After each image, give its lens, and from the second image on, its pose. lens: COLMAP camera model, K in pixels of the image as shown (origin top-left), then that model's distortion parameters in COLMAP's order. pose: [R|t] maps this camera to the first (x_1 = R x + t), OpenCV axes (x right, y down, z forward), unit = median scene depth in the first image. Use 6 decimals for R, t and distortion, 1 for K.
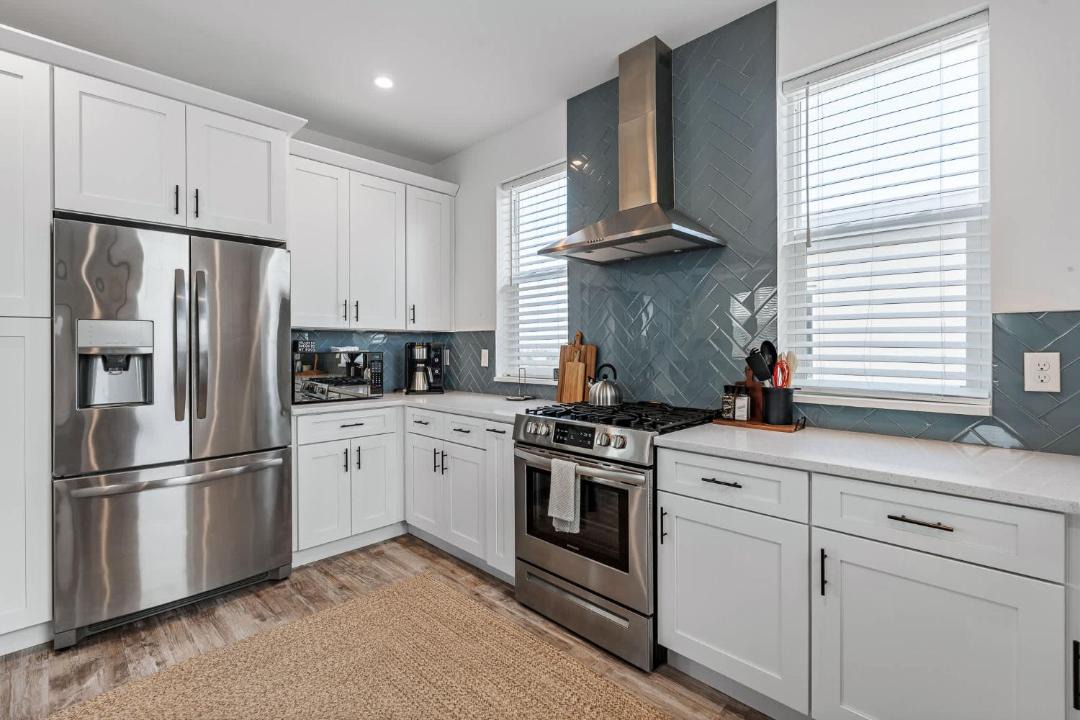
lens RADIAL K [[512.5, 0, 530.9], [0, 512.5, 350.9], [0, 0, 1]] dist [-0.004523, 0.001096]
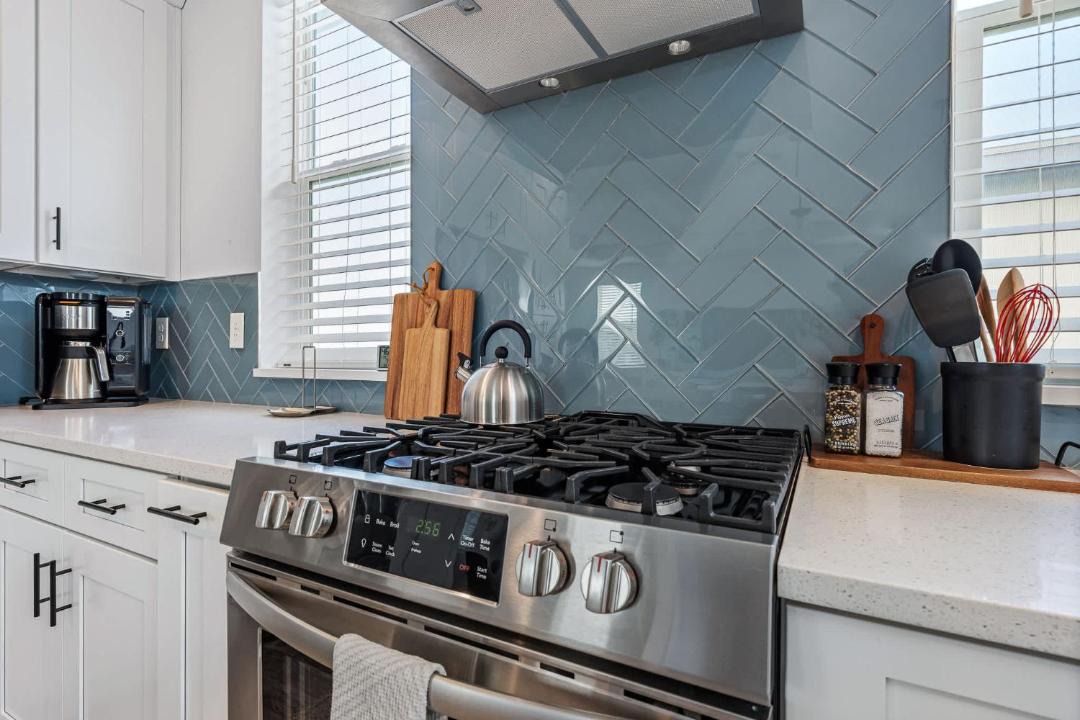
lens RADIAL K [[512.5, 0, 545.1], [0, 512.5, 359.9], [0, 0, 1]] dist [-0.004523, 0.001096]
pose [[0.949131, 0.007428, 0.314794, 0.048474], [-0.006085, 0.999968, -0.005249, 0.056851], [-0.314823, 0.003066, 0.949146, 0.591422]]
